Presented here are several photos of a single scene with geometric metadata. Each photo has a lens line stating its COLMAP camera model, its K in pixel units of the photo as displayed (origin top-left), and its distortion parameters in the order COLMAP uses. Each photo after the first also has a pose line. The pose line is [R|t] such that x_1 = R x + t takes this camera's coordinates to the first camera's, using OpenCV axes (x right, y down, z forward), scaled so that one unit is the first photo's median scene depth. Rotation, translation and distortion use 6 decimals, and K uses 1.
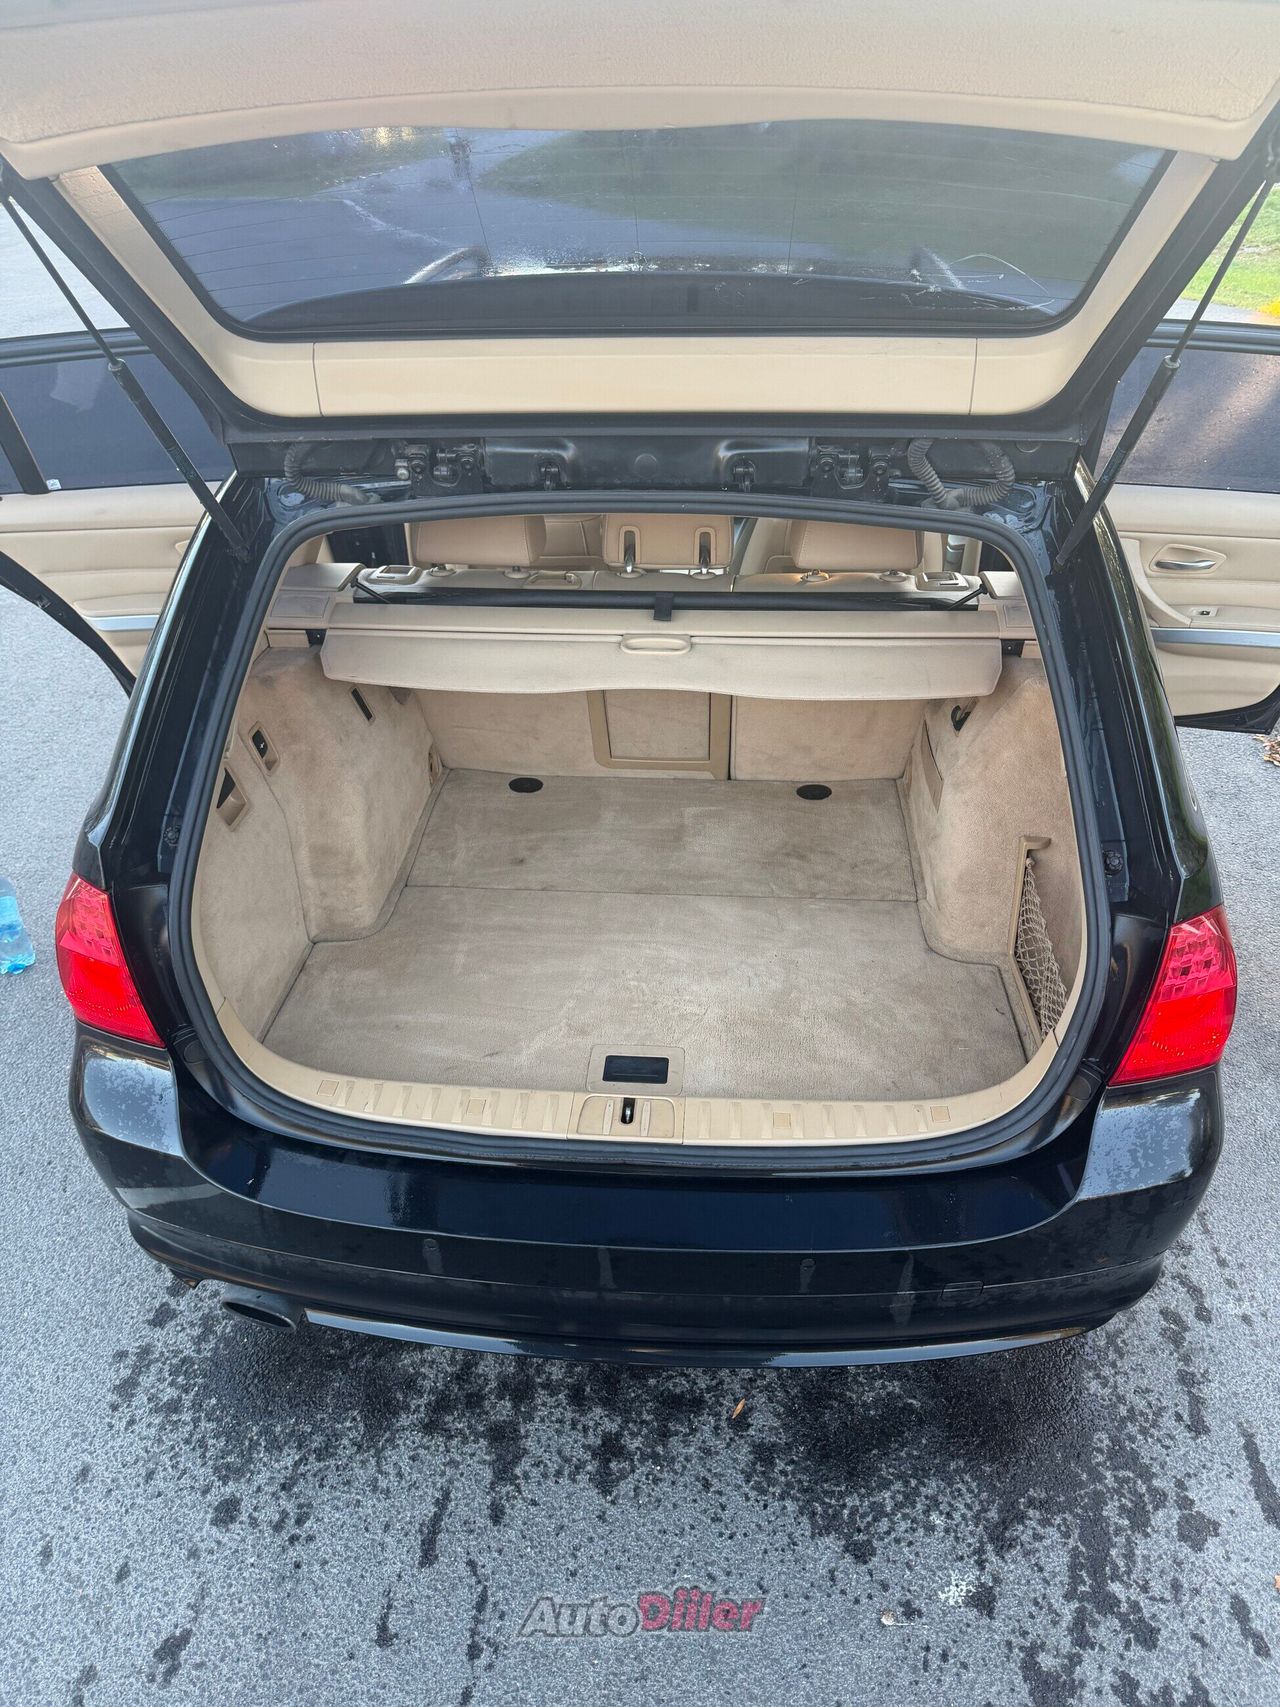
lens RADIAL K [[1201.7, 0, 637.5], [0, 1201.7, 877.6], [0, 0, 1]] dist [-0.002191, -0.001425]
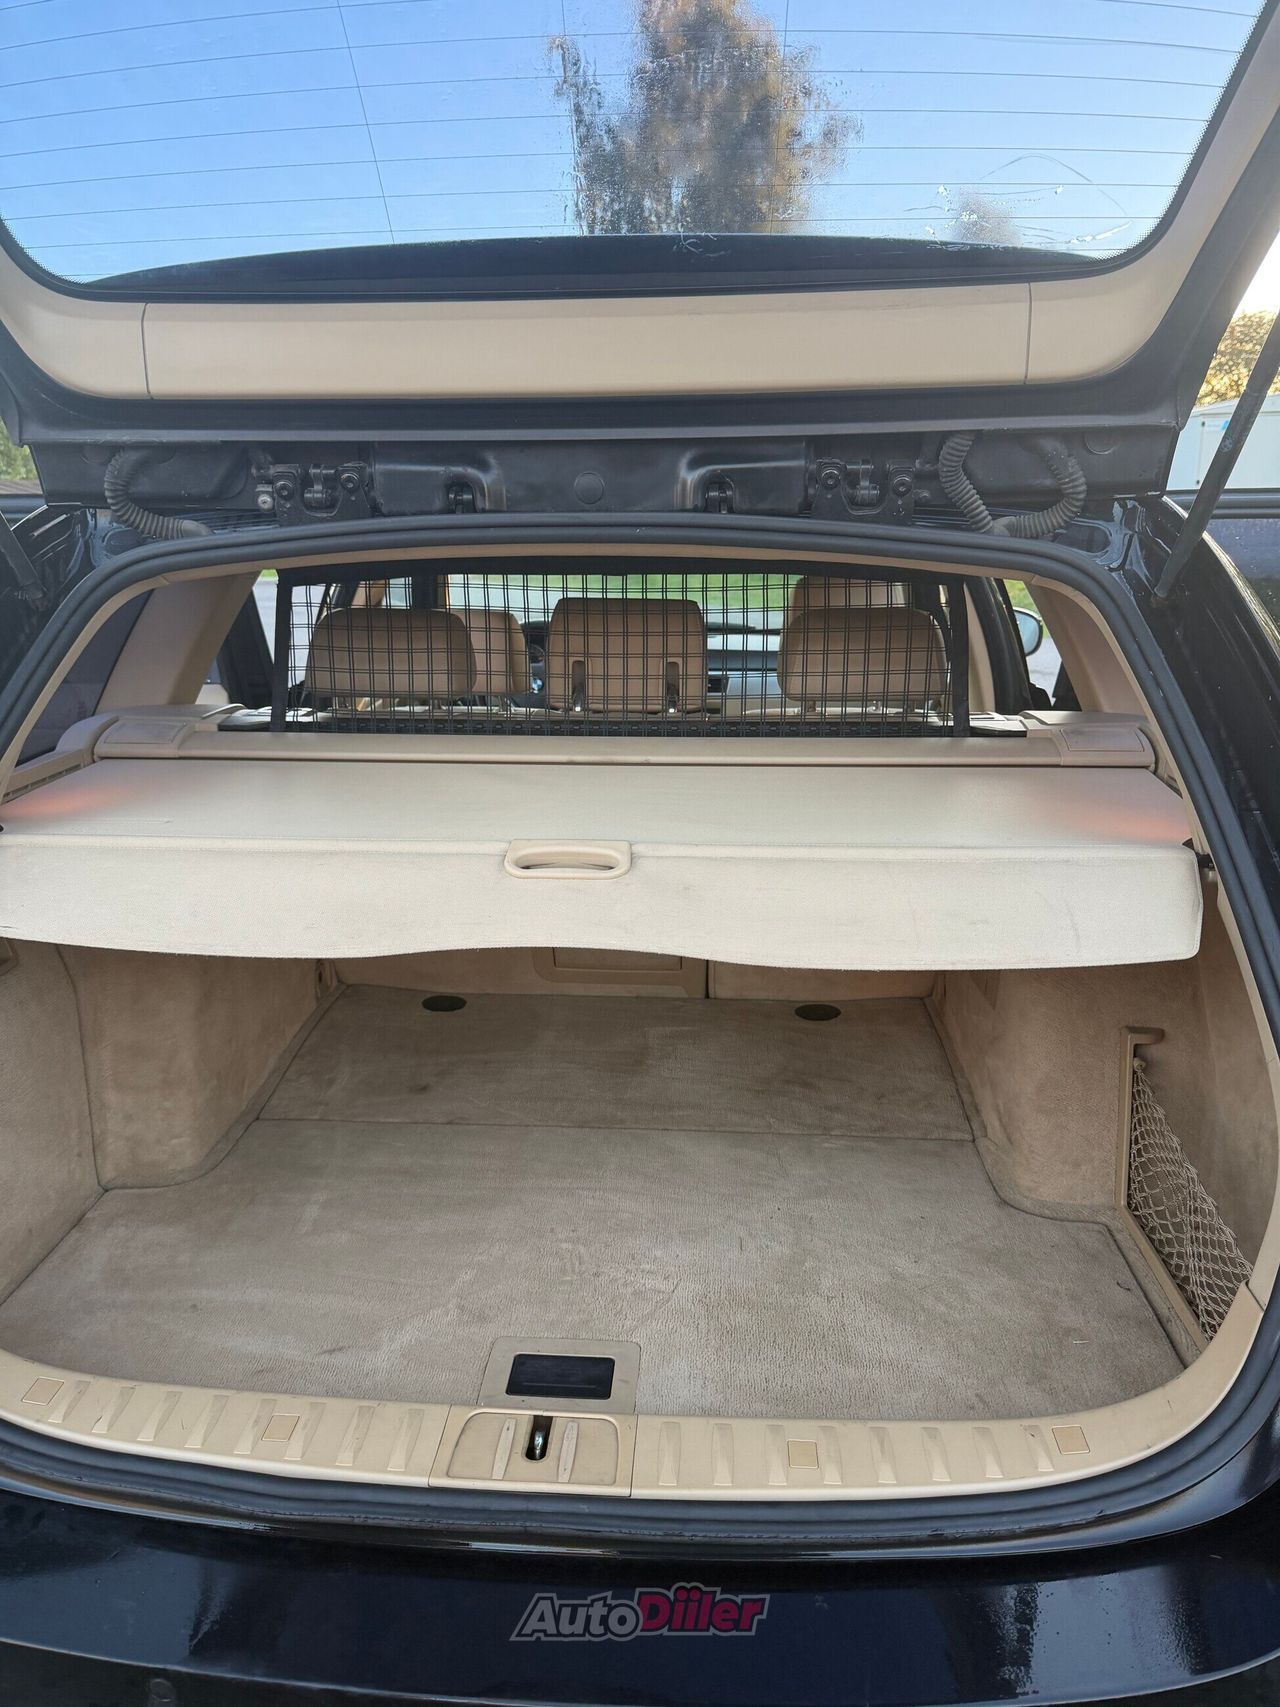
lens RADIAL K [[1285.3, 0, 632.6], [0, 1285.3, 781.4], [0, 0, 1]] dist [0.084958, -0.273975]
pose [[0.999830, 0.010185, 0.015338, 0.019941], [-0.004768, 0.947875, -0.318607, 0.073372], [-0.017783, 0.318480, 0.947763, 0.246083]]
